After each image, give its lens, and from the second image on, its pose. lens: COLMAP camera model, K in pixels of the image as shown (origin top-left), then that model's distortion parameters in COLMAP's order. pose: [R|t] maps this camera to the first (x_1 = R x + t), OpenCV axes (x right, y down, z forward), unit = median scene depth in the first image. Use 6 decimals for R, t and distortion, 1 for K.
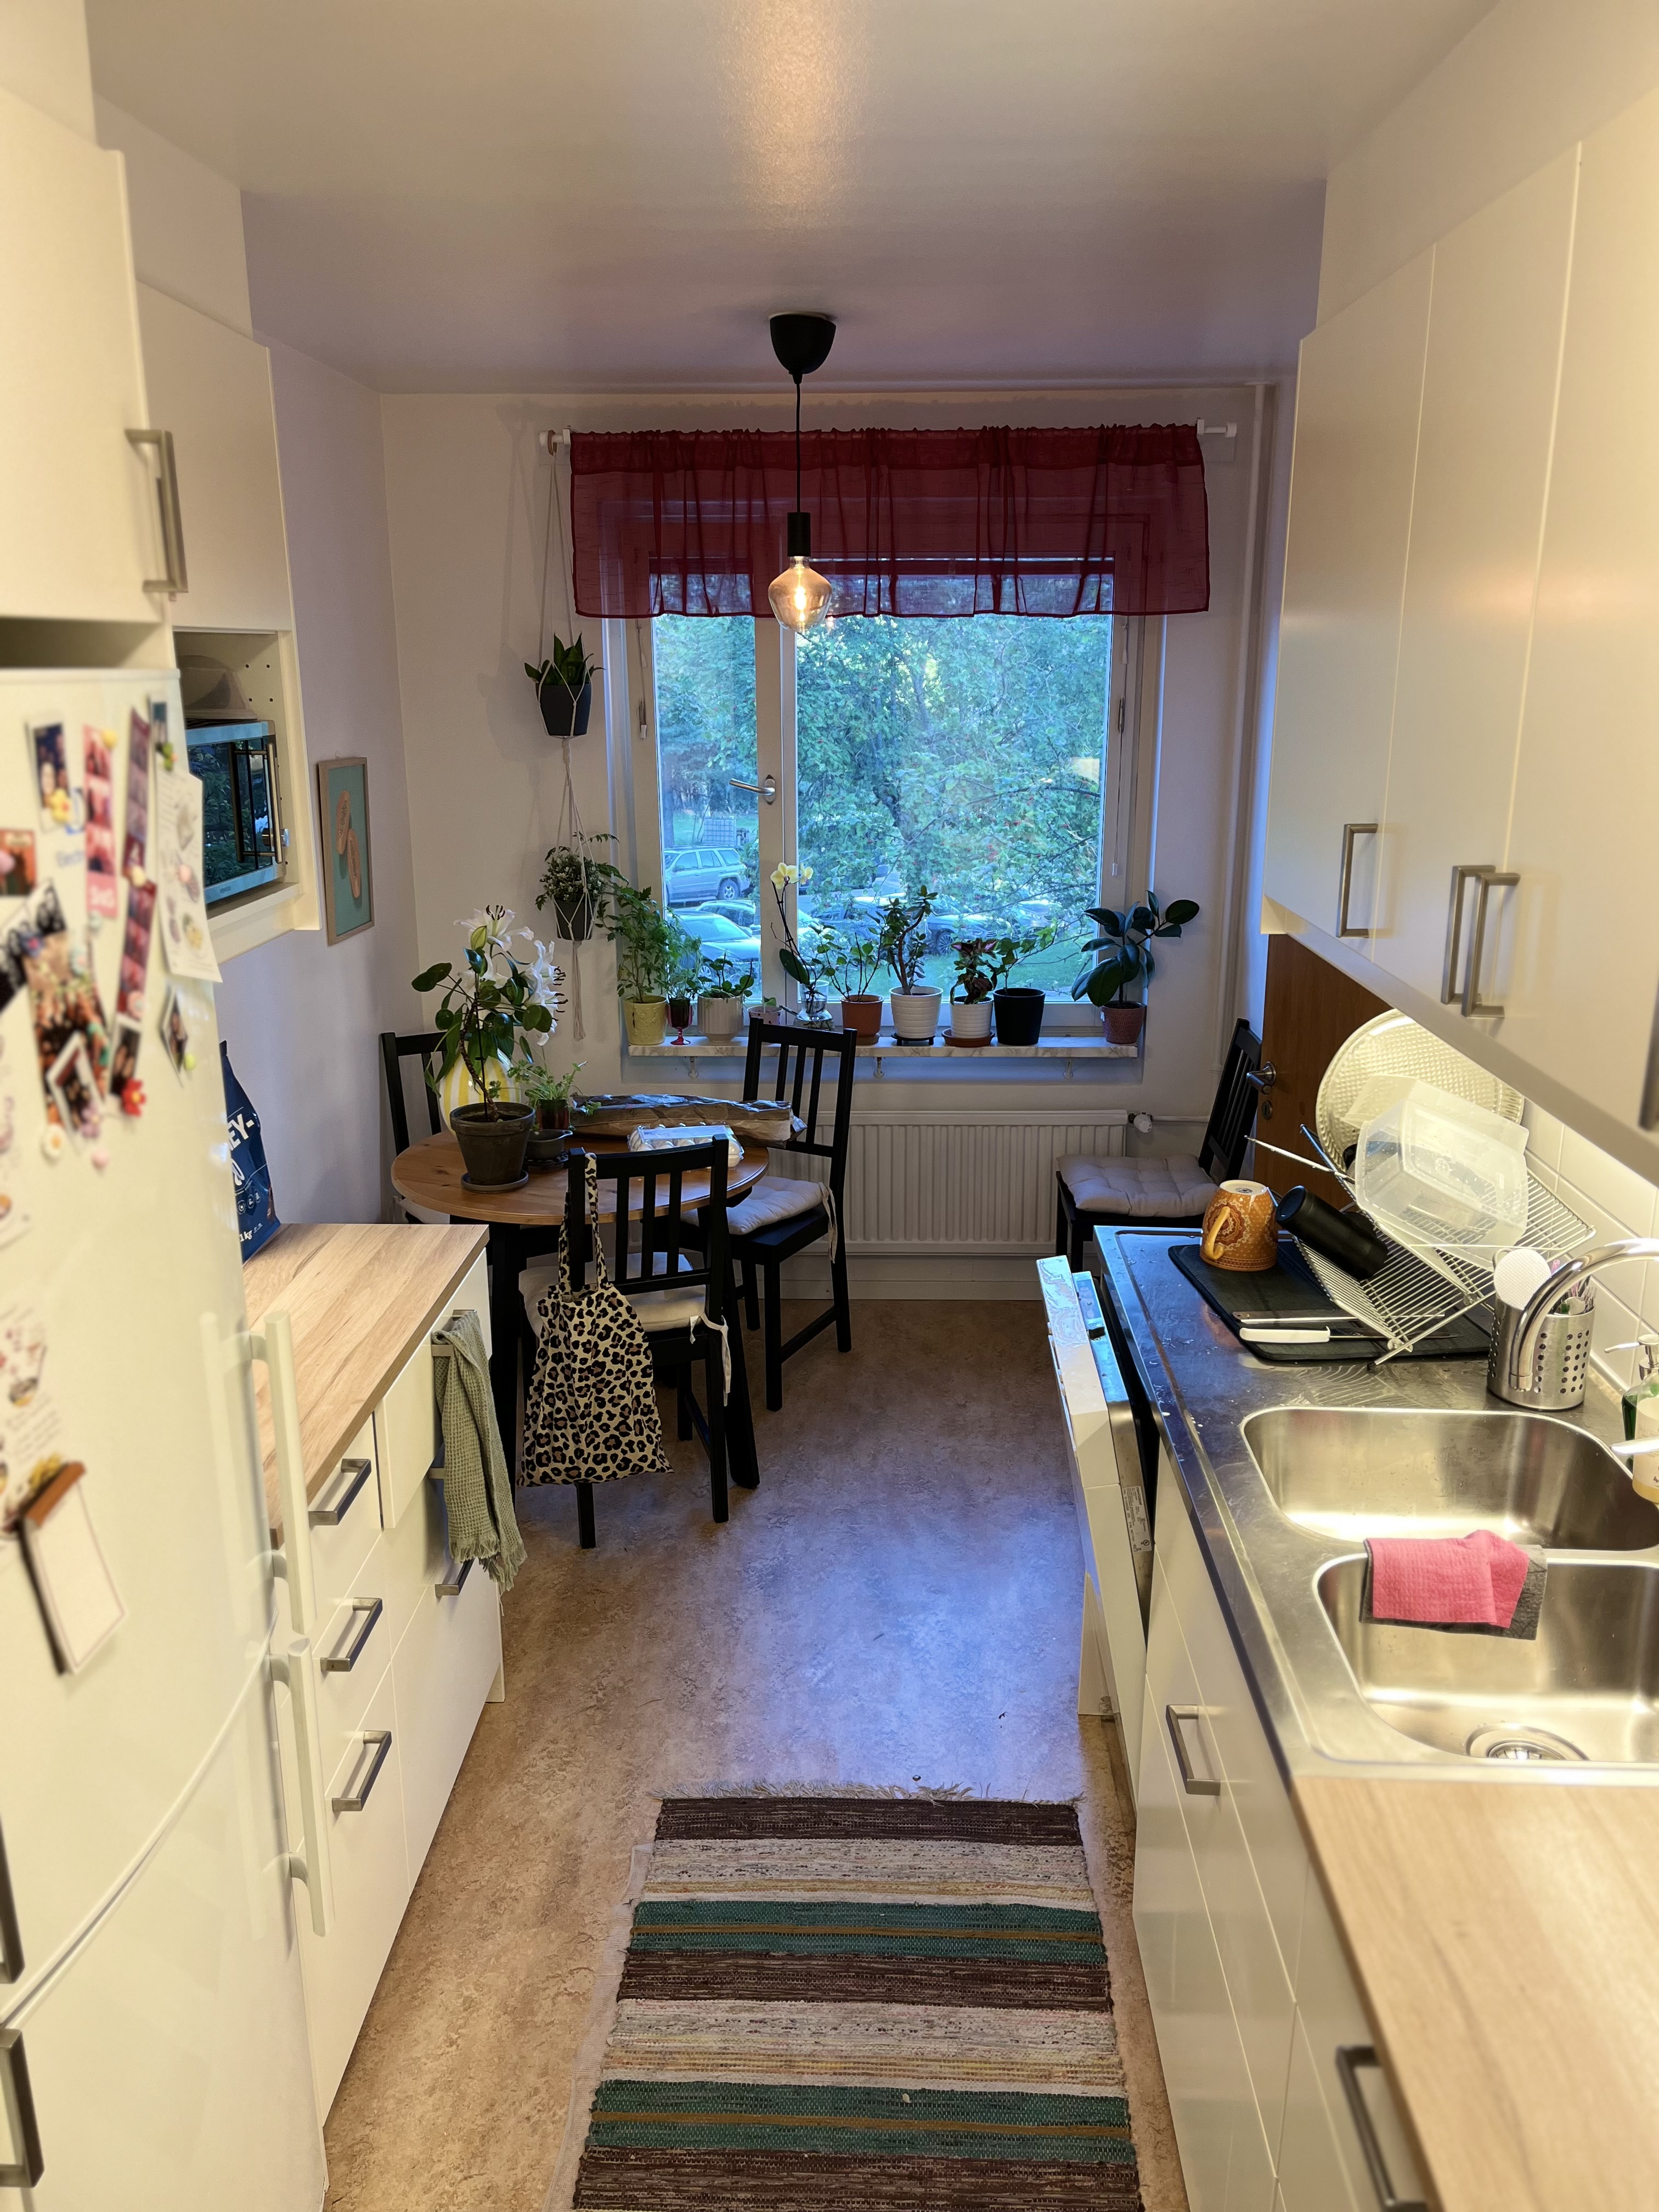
lens RADIAL K [[1686.2, 0, 836.9], [0, 1686.2, 1115.3], [0, 0, 1]] dist [0.045025, -0.058803]
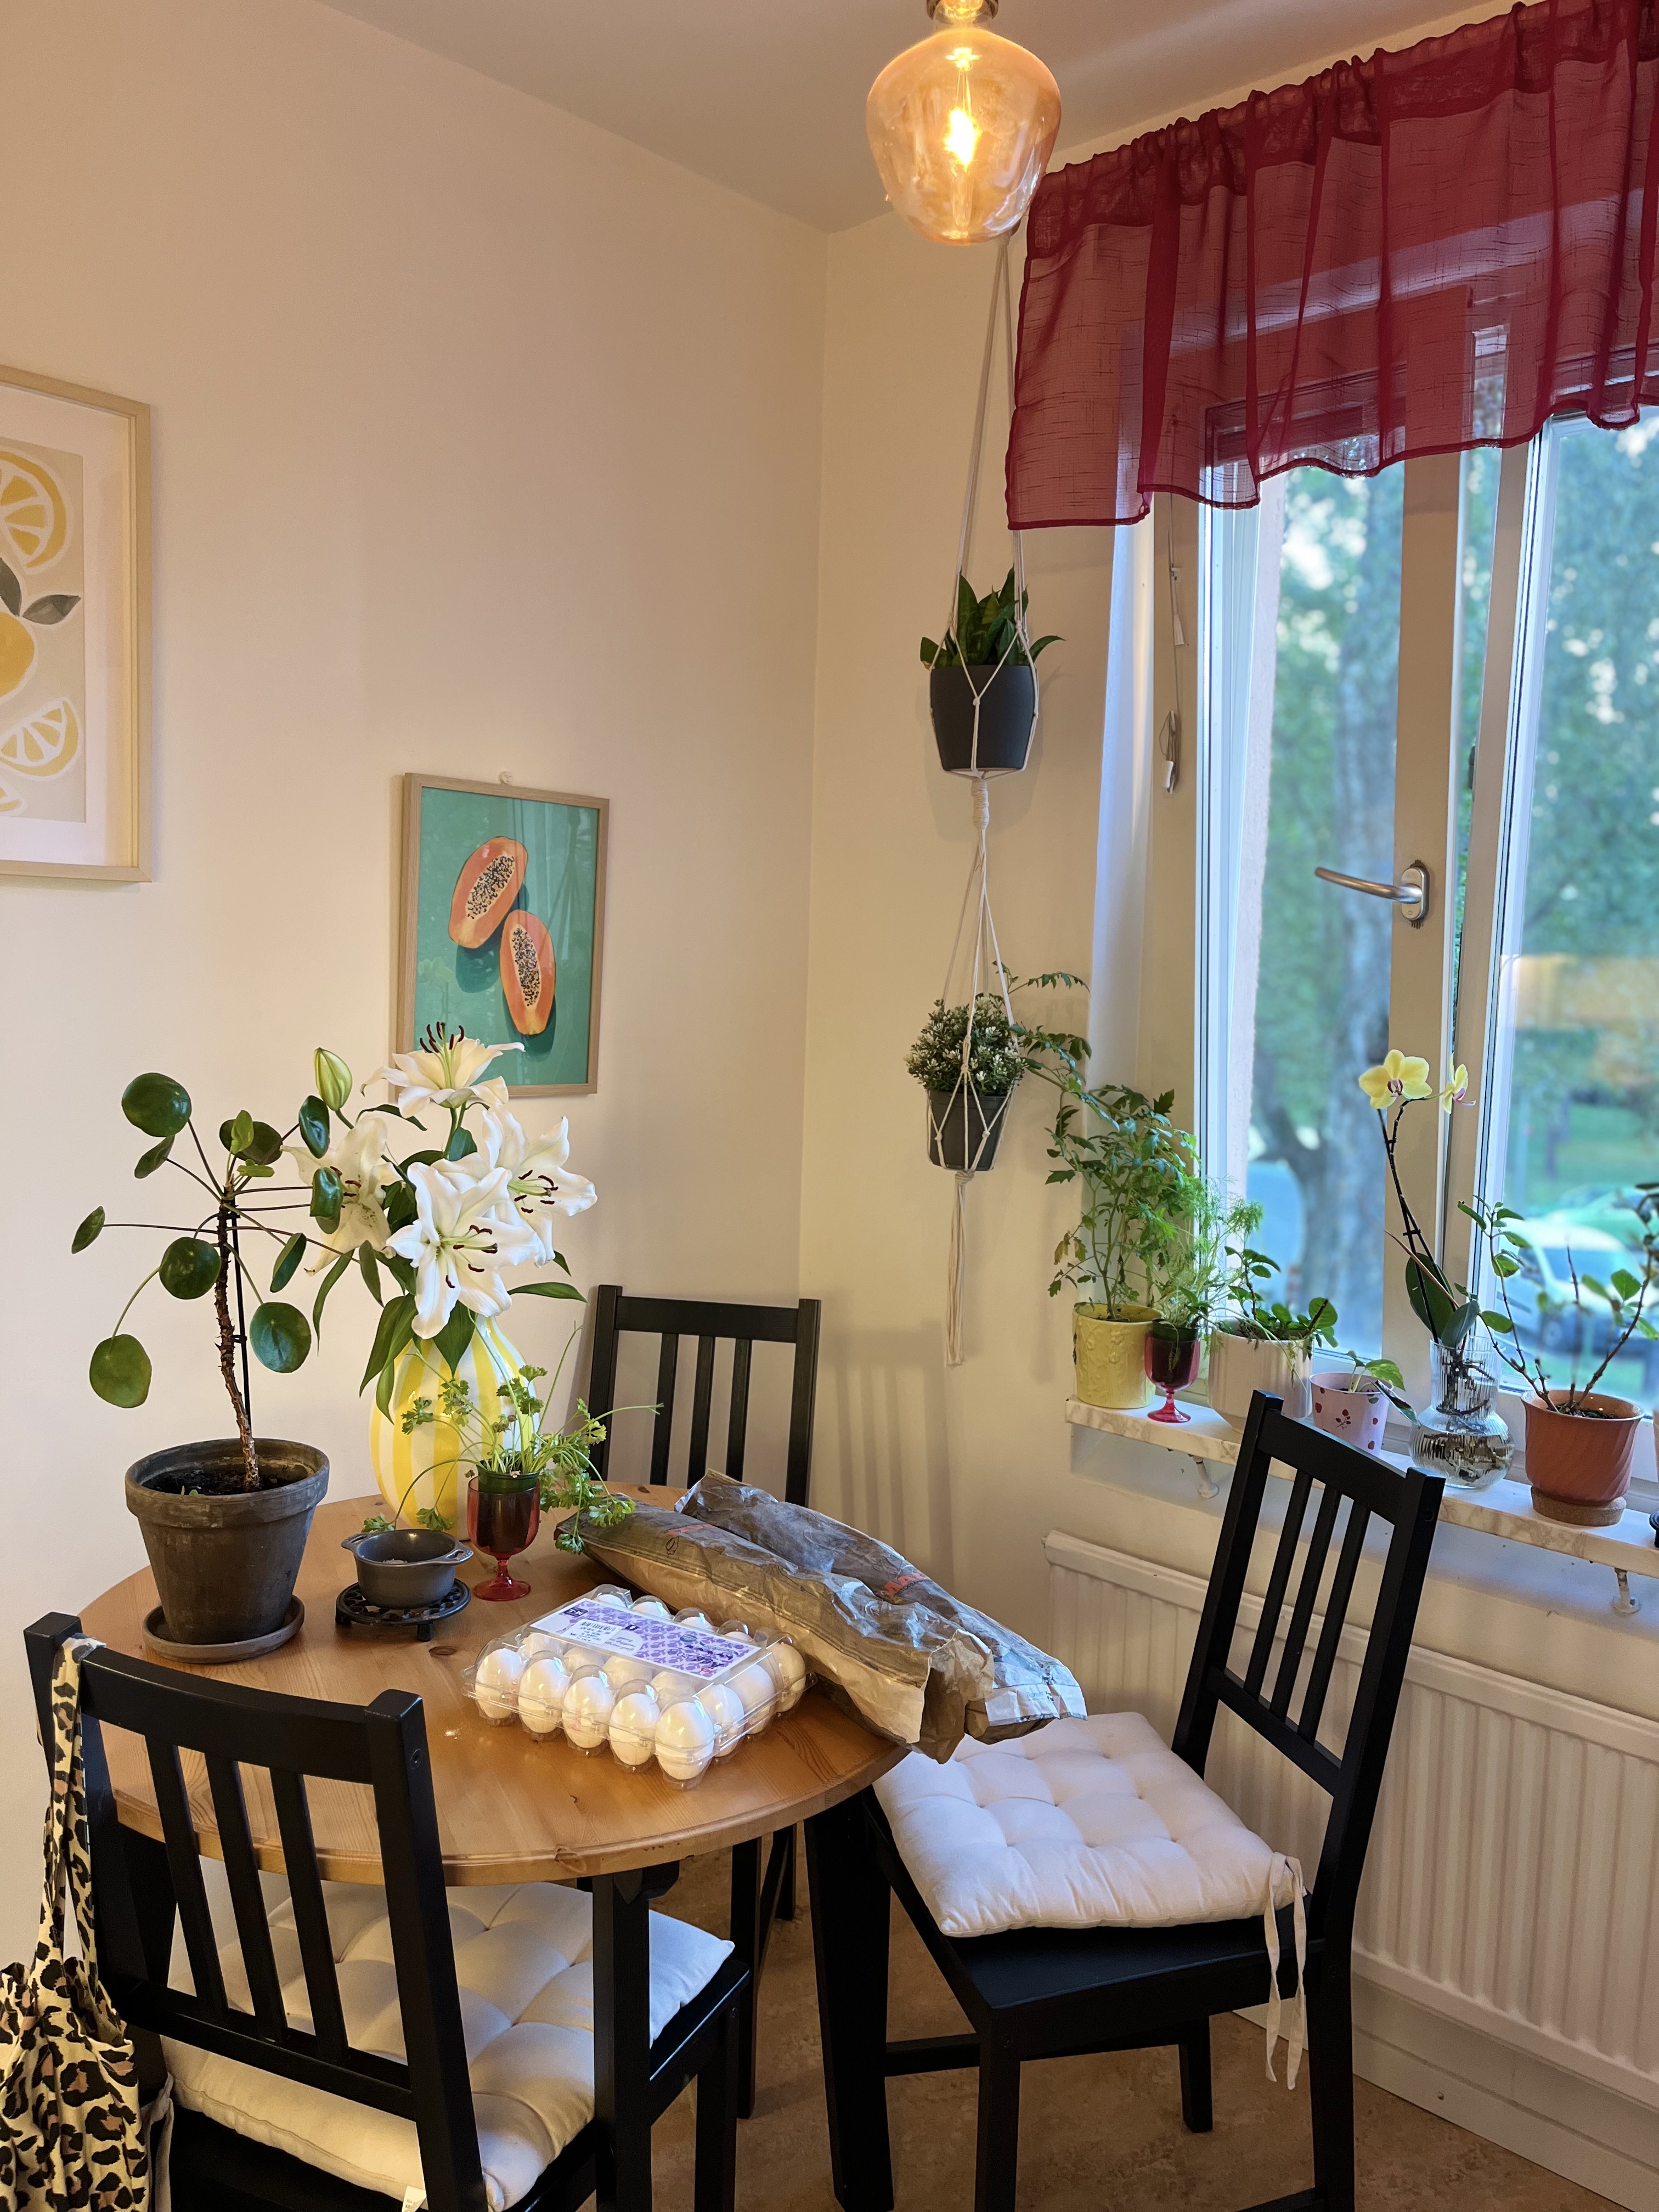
lens RADIAL K [[1686.2, 0, 820.3], [0, 1686.2, 1108.9], [0, 0, 1]] dist [0.045025, -0.058803]
pose [[0.738121, 0.090646, -0.668551, 0.164249], [-0.208506, 0.973072, -0.098269, -0.068777], [0.641640, 0.211932, 0.737145, 0.650631]]
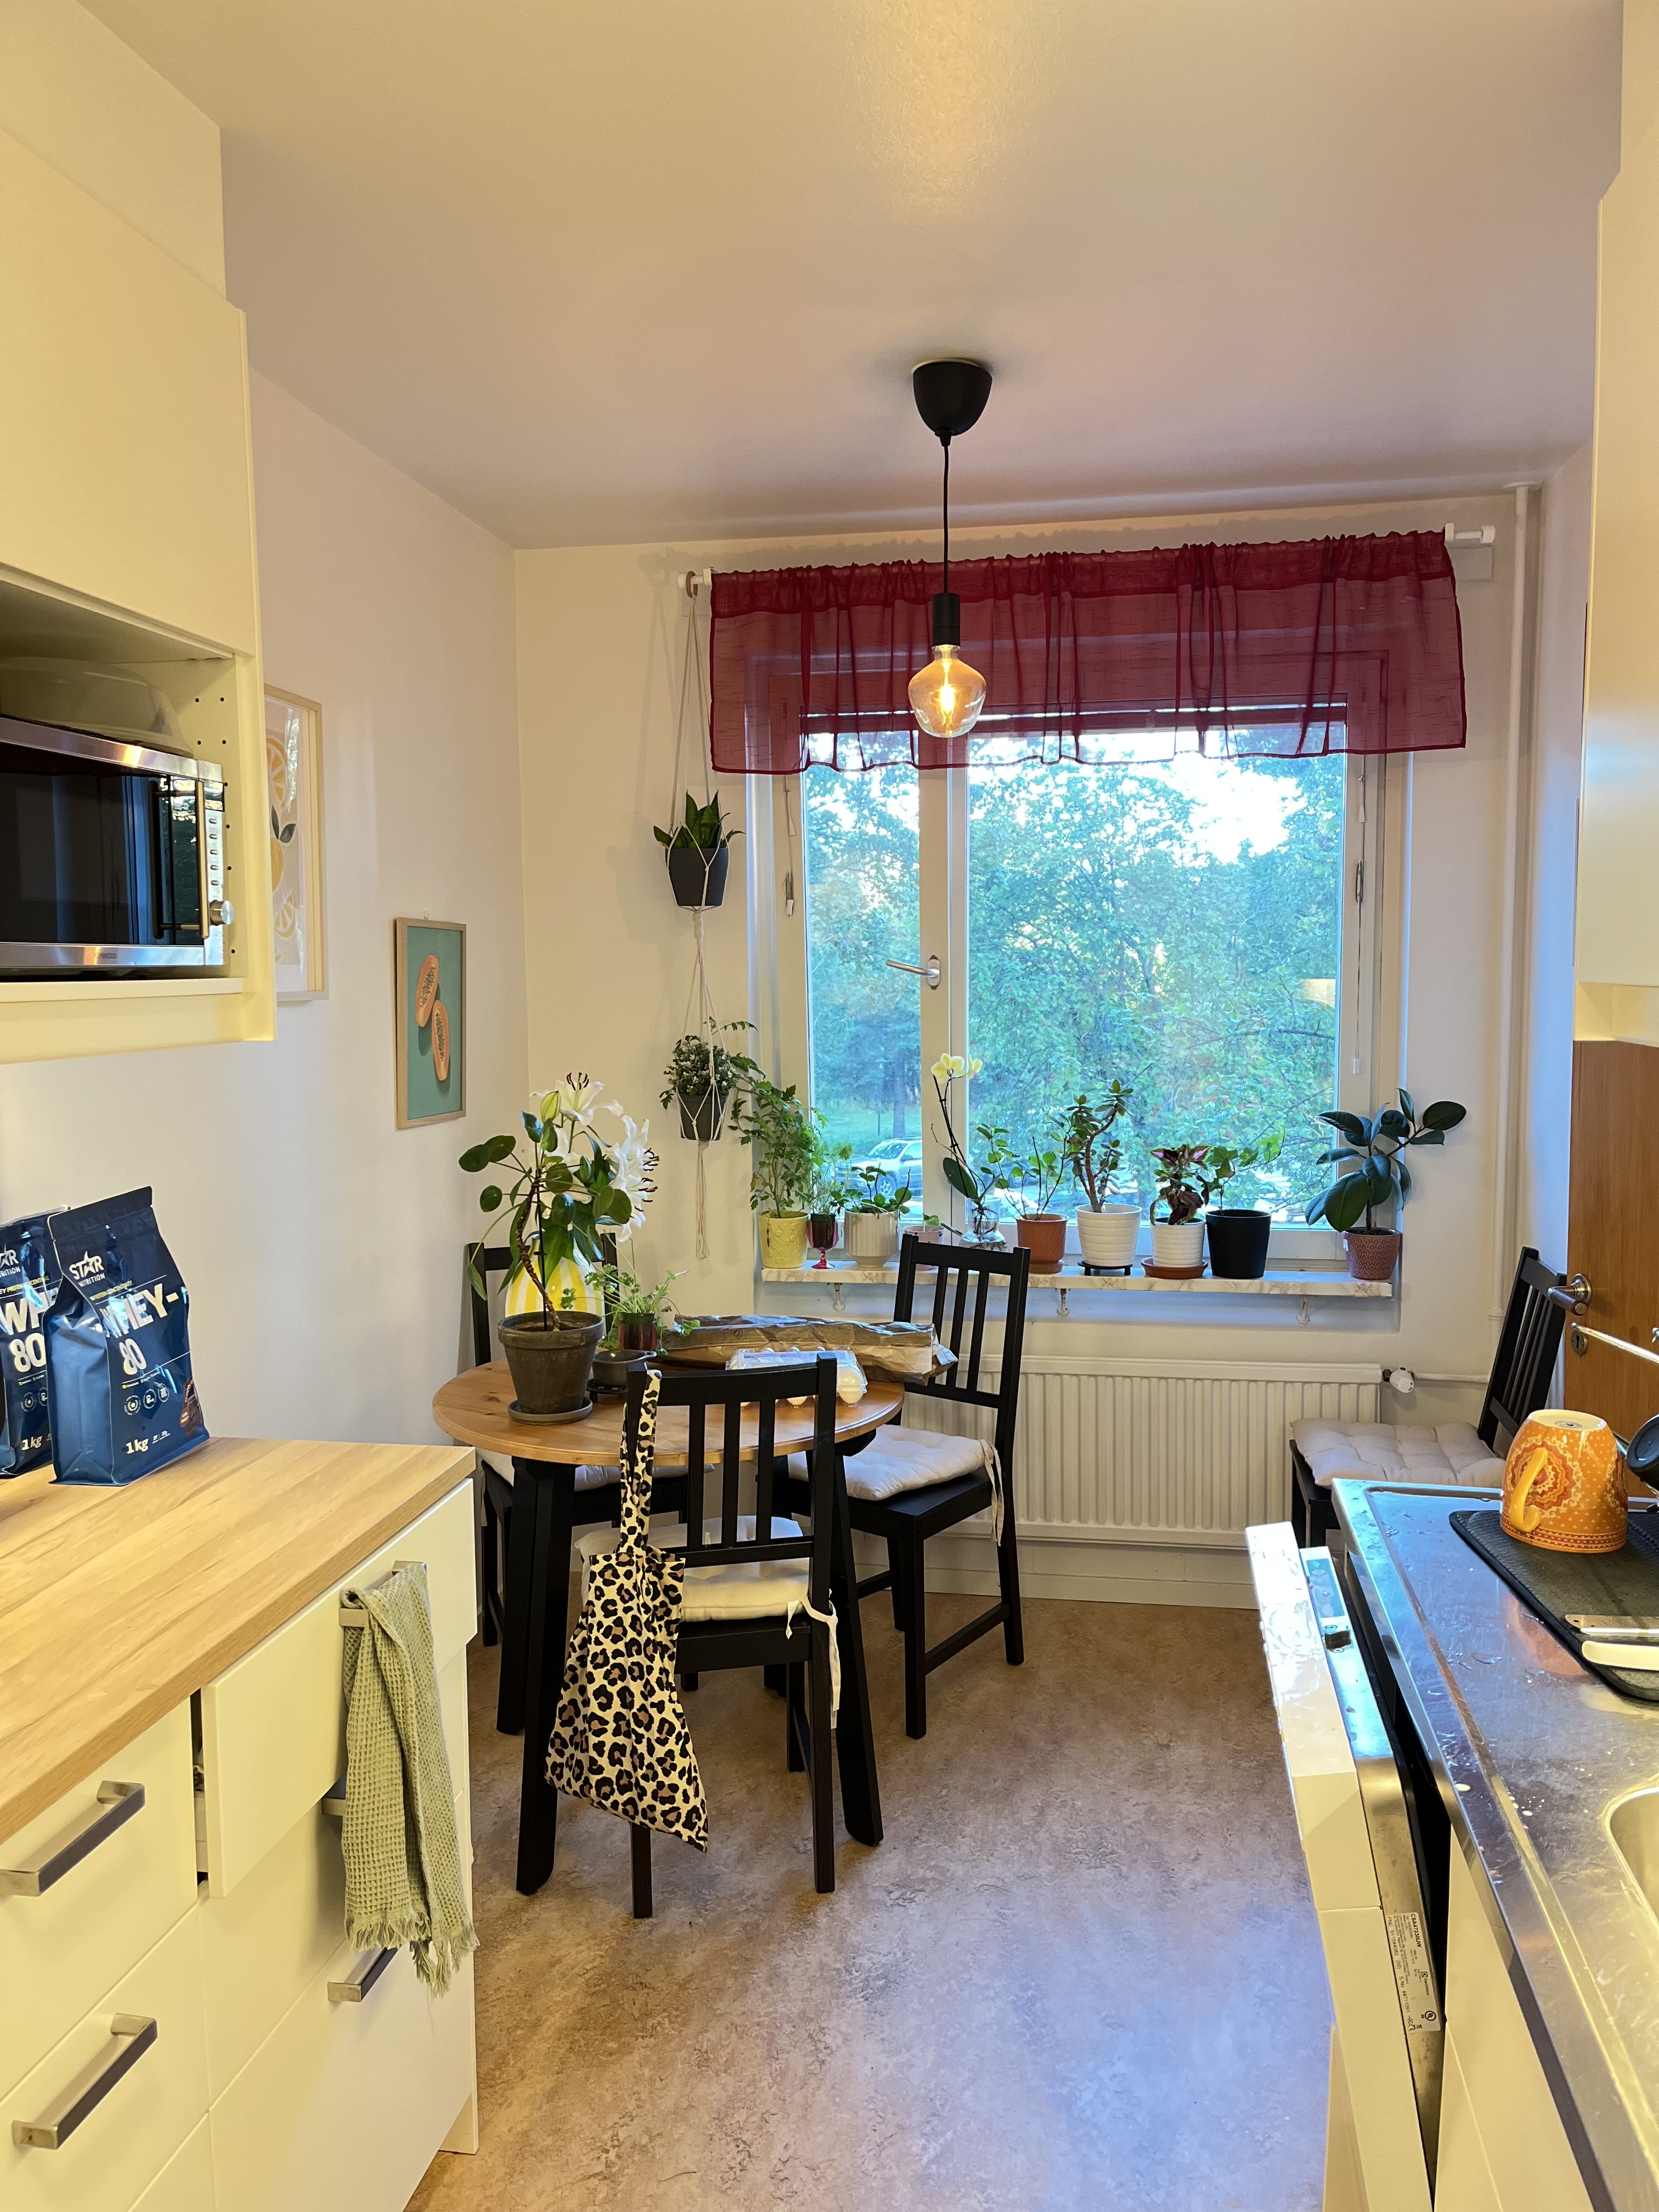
lens RADIAL K [[1686.2, 0, 831.8], [0, 1686.2, 1110.9], [0, 0, 1]] dist [0.045025, -0.058803]
pose [[0.989948, 0.006026, -0.141306, 0.033257], [-0.031096, 0.983918, -0.175893, 0.031254], [0.137973, 0.178519, 0.974215, 0.193756]]
